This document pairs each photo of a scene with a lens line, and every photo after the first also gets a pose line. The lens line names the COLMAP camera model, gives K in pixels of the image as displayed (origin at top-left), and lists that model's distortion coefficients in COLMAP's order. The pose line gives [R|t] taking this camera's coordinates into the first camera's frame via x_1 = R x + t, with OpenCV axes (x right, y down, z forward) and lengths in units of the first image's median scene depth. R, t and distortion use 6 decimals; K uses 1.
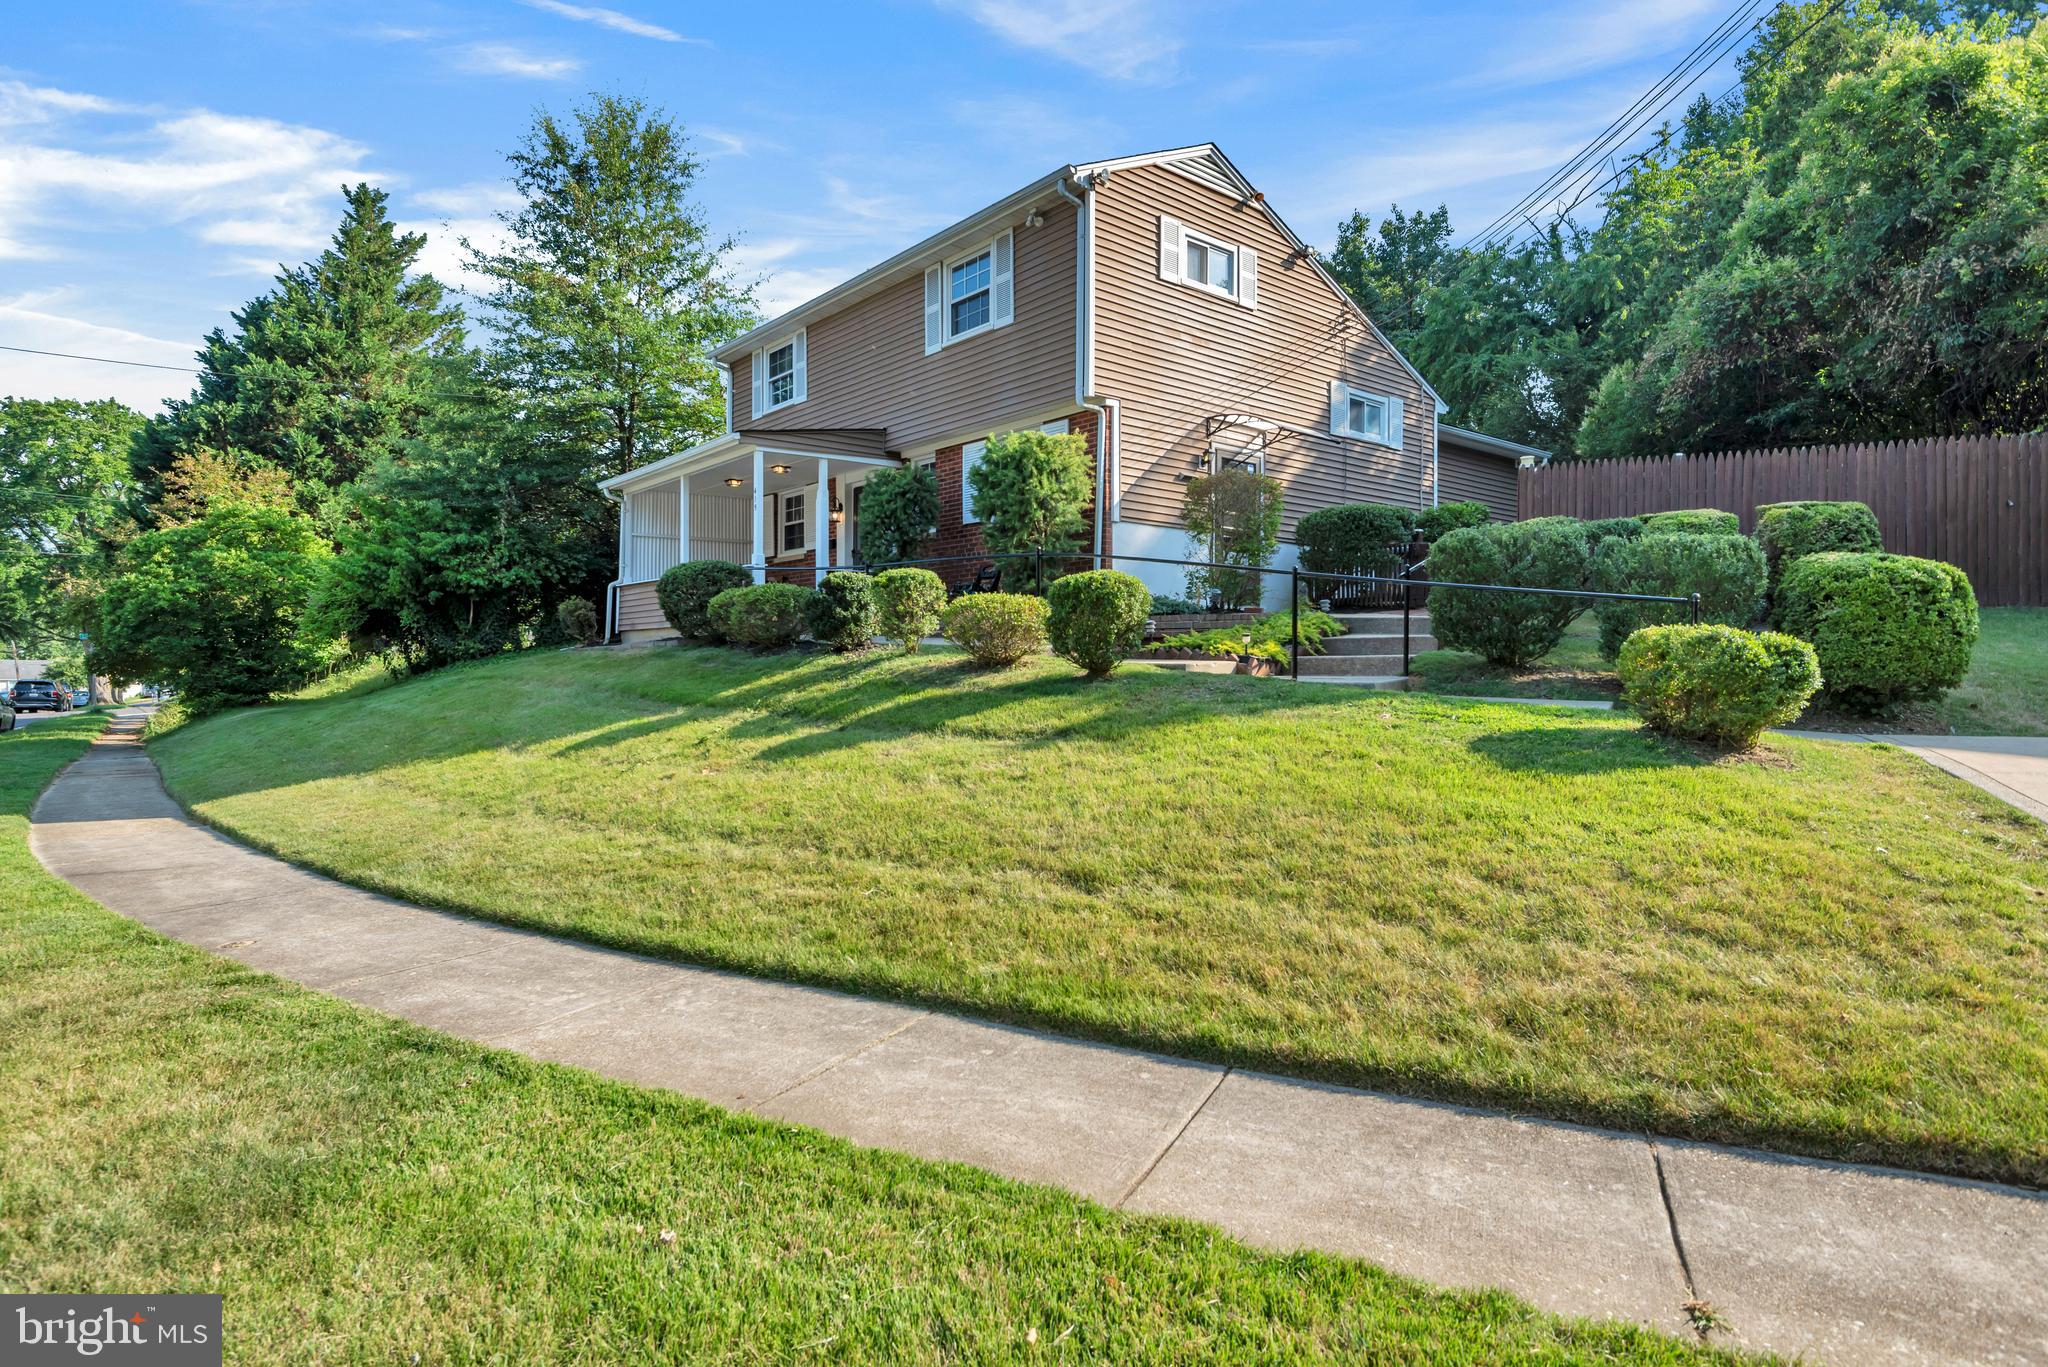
lens RADIAL K [[1089.9, 0, 1031.0], [0, 1089.9, 677.2], [0, 0, 1]] dist [0.000398, 0.000269]
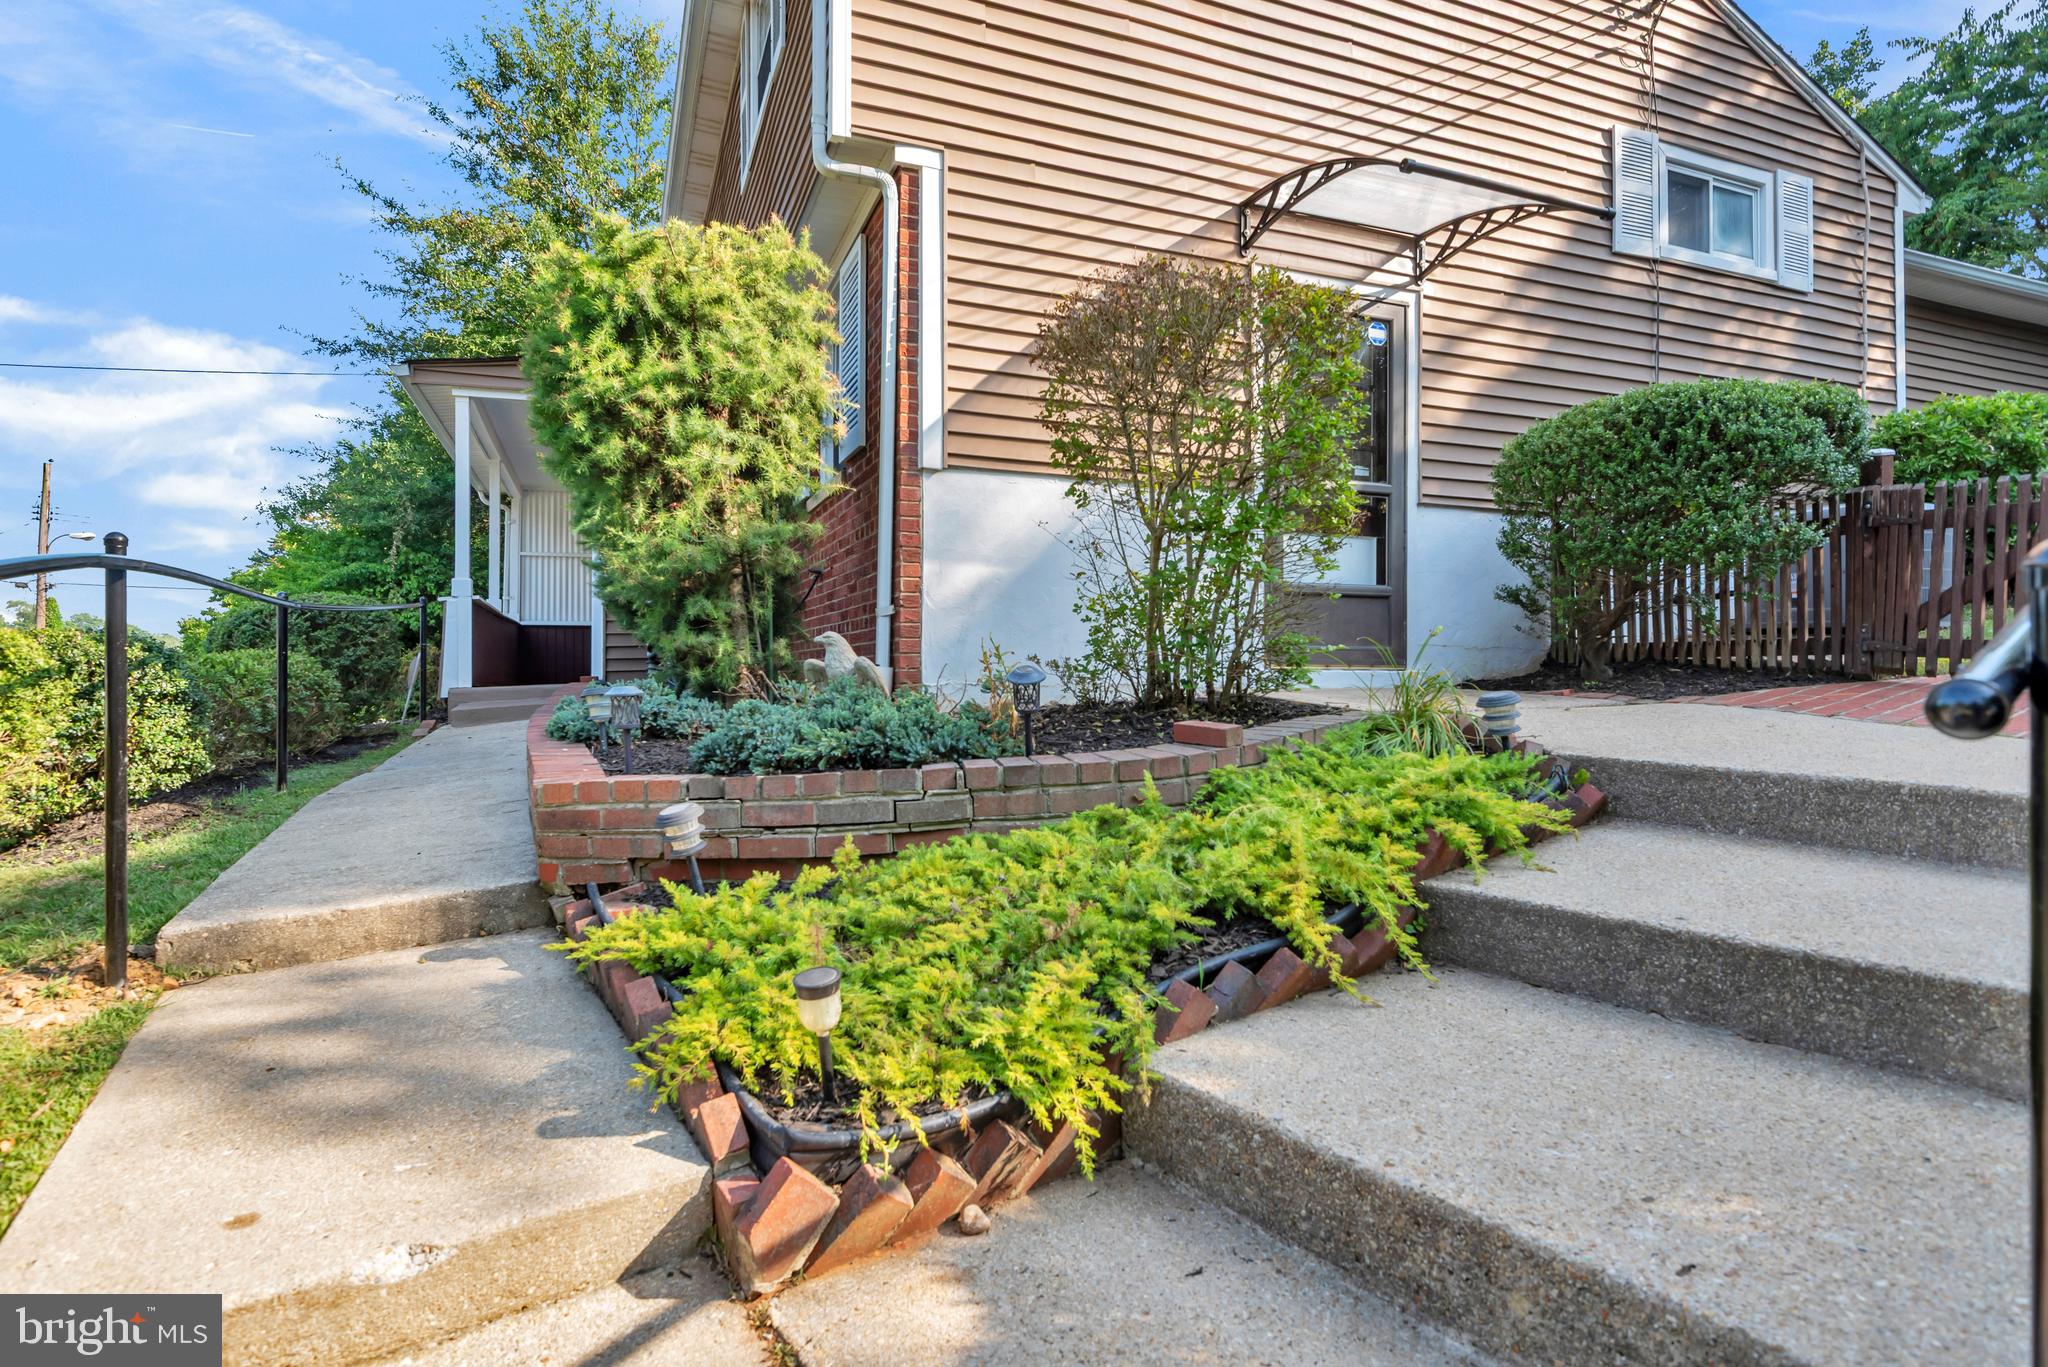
lens RADIAL K [[1039.5, 0, 1021.9], [0, 1039.5, 689.8], [0, 0, 1]] dist [0.001679, -0.001666]
pose [[0.951333, -0.011277, -0.307958, 0.198237], [0.009175, 0.999924, -0.008274, -0.057571], [0.308028, 0.005046, 0.951364, 0.606592]]
